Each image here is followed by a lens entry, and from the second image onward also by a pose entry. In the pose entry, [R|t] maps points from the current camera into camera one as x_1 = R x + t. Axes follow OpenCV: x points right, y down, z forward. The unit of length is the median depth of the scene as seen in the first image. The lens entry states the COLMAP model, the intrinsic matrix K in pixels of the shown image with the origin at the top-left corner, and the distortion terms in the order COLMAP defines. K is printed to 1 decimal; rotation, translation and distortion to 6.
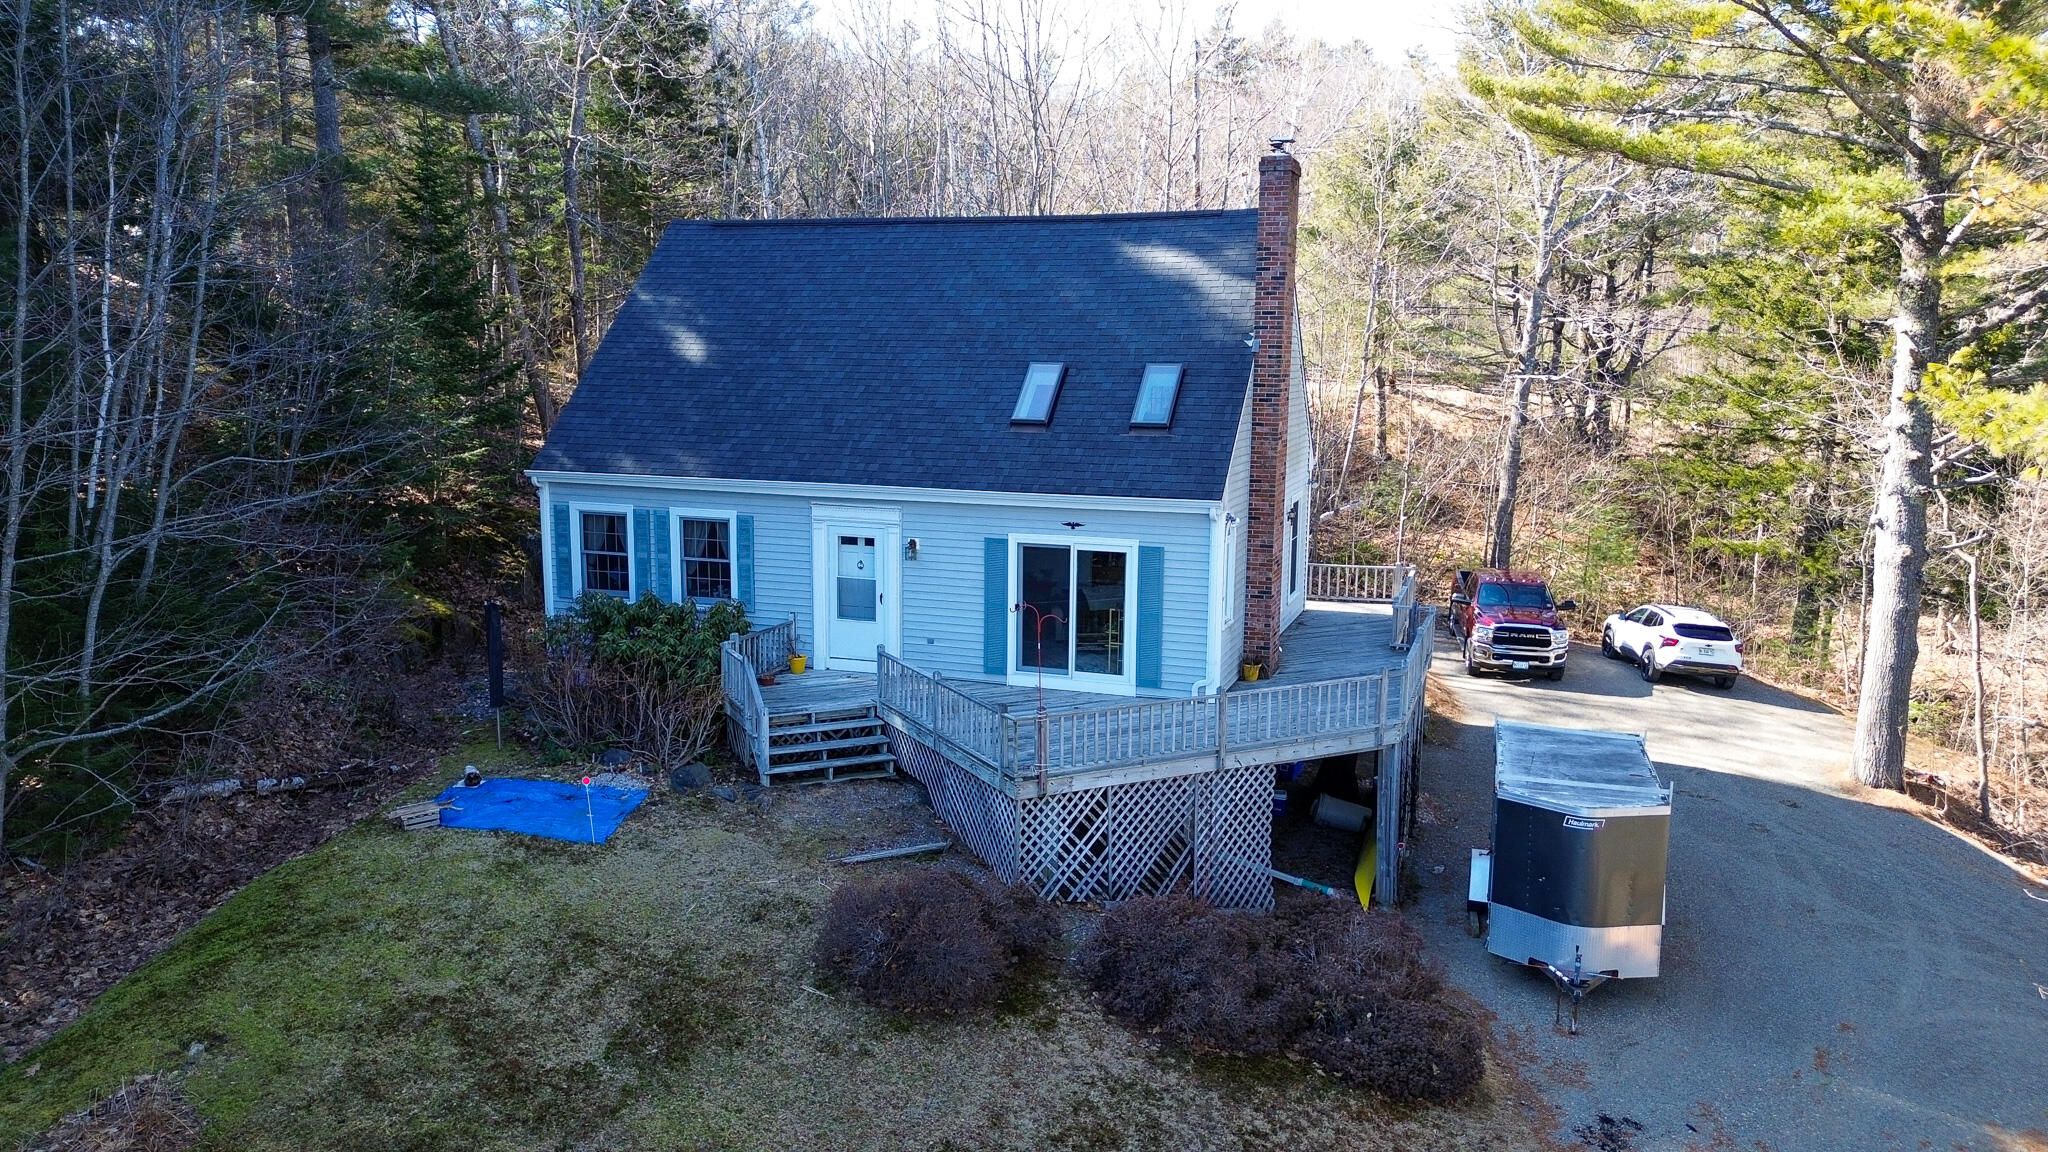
lens RADIAL K [[1414.6, 0, 1024.0], [0, 1414.6, 576.0], [0, 0, 1]] dist [0.073193, -0.078356]
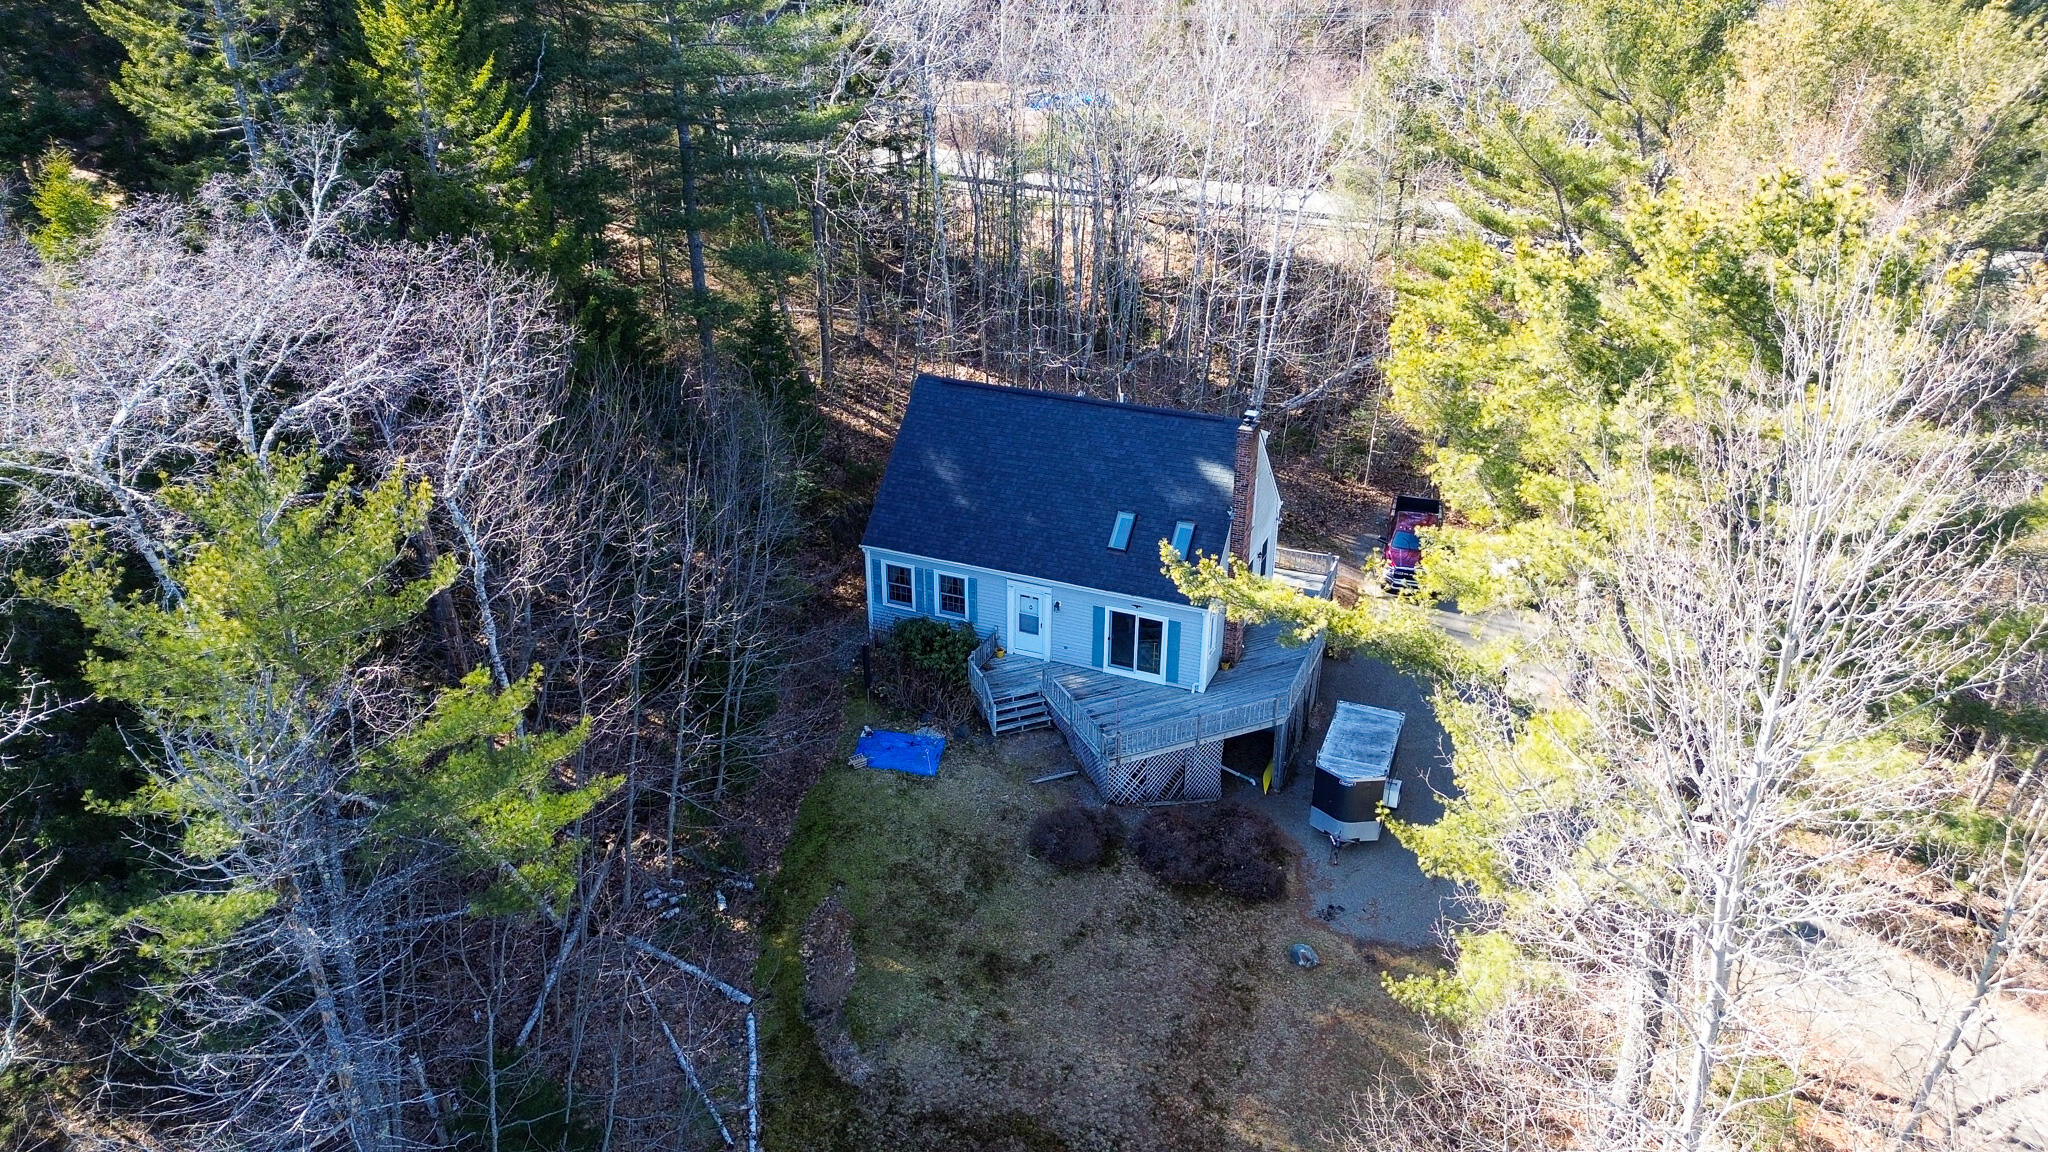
lens RADIAL K [[1417.2, 0, 1020.6], [0, 1417.2, 546.7], [0, 0, 1]] dist [0.096427, -0.146960]
pose [[0.997712, 0.017377, -0.065342, -0.001040], [0.001285, 0.961362, 0.275286, -0.690765], [0.067601, -0.274740, 0.959139, -0.967962]]
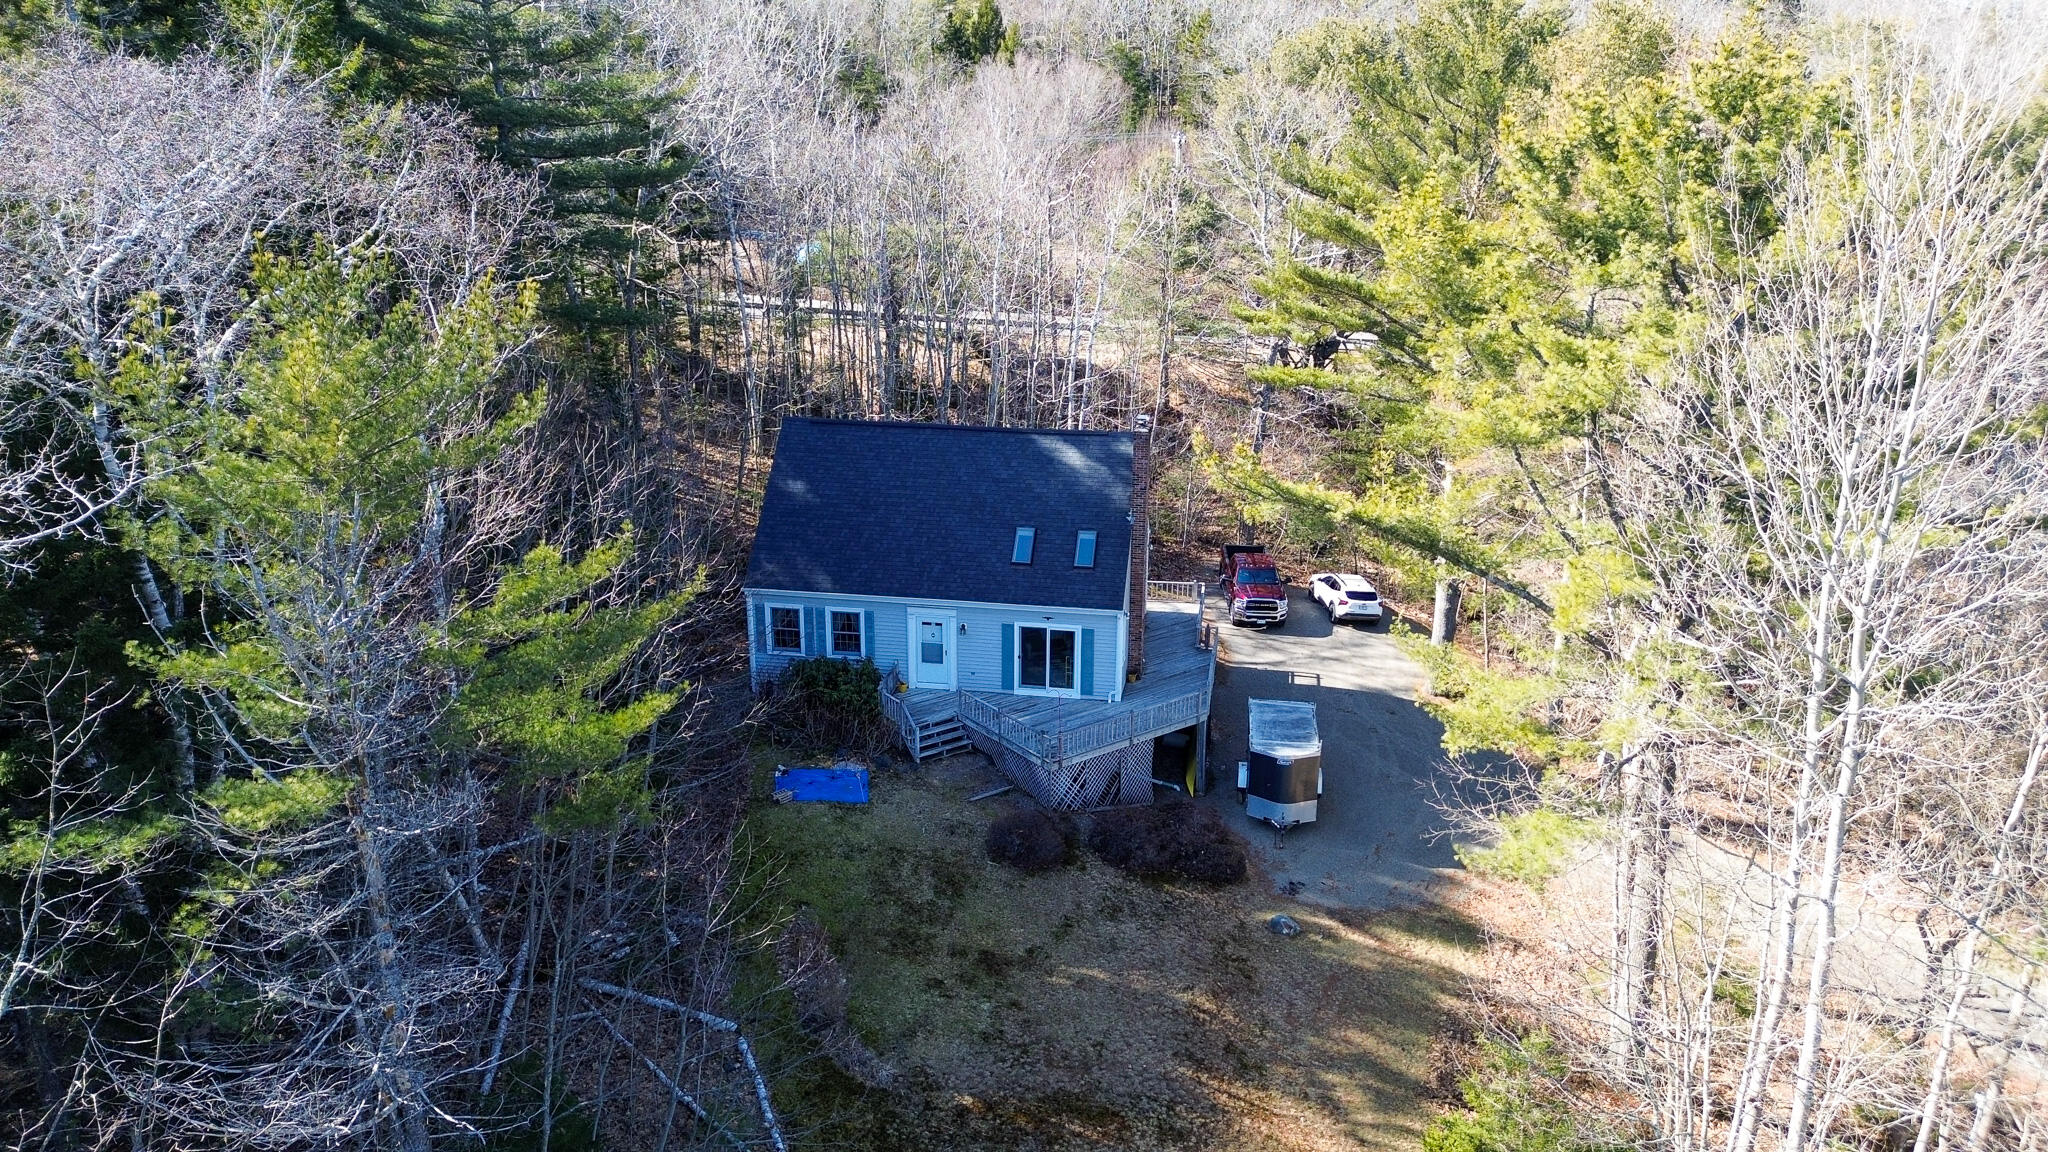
lens RADIAL K [[1417.2, 0, 1020.6], [0, 1417.2, 546.7], [0, 0, 1]] dist [0.096427, -0.146960]
pose [[0.985966, -0.052848, 0.158364, -0.320831], [0.031186, 0.990180, 0.136274, -0.417058], [-0.164010, -0.129423, 0.977932, -0.964858]]
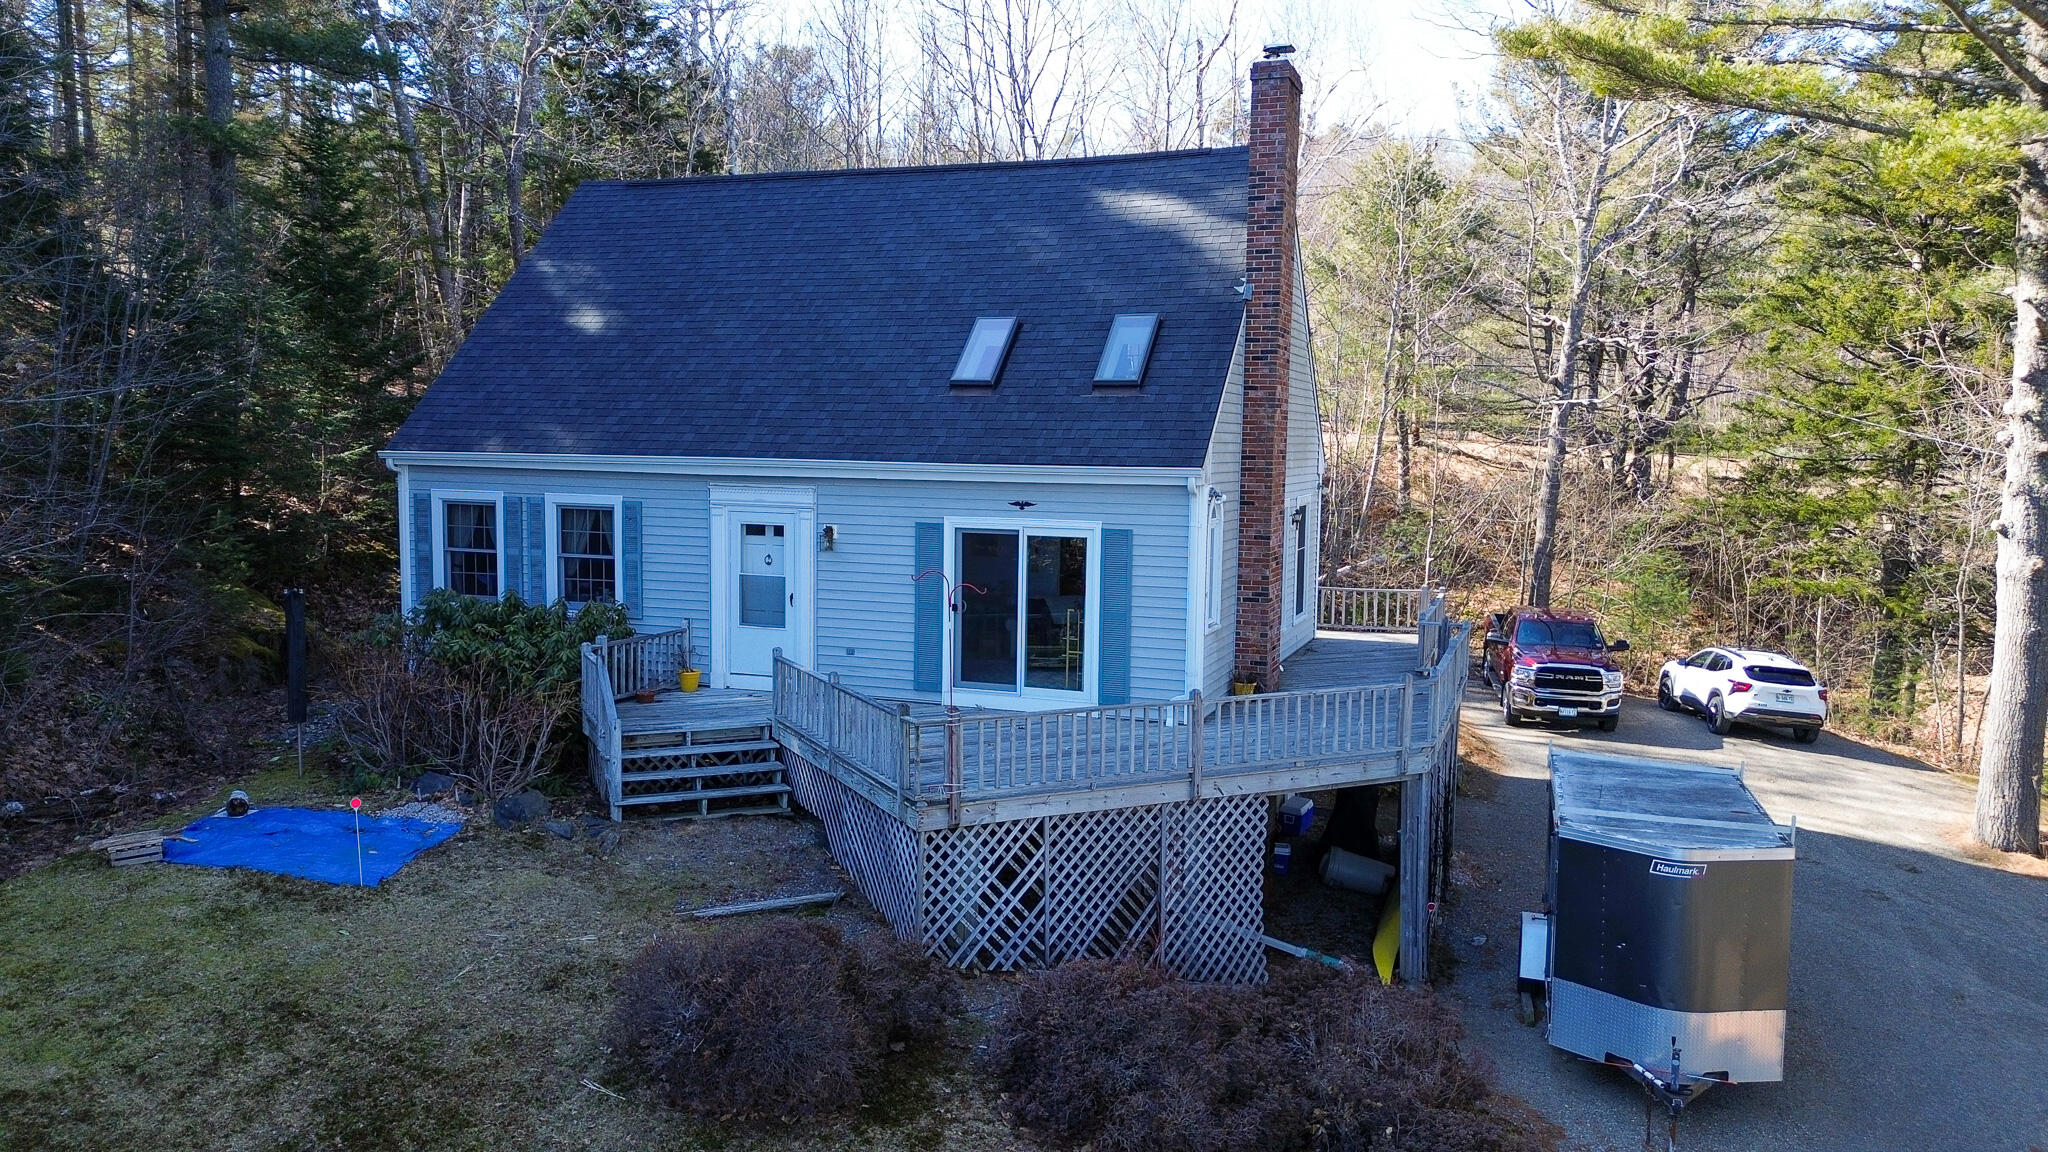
lens RADIAL K [[1422.0, 0, 1027.7], [0, 1422.0, 575.8], [0, 0, 1]] dist [0.057547, -0.047924]
pose [[0.999885, 0.006331, -0.013798, 0.049932], [-0.007174, 0.998058, -0.061882, 0.055517], [0.013379, 0.061973, 0.997988, 0.191112]]
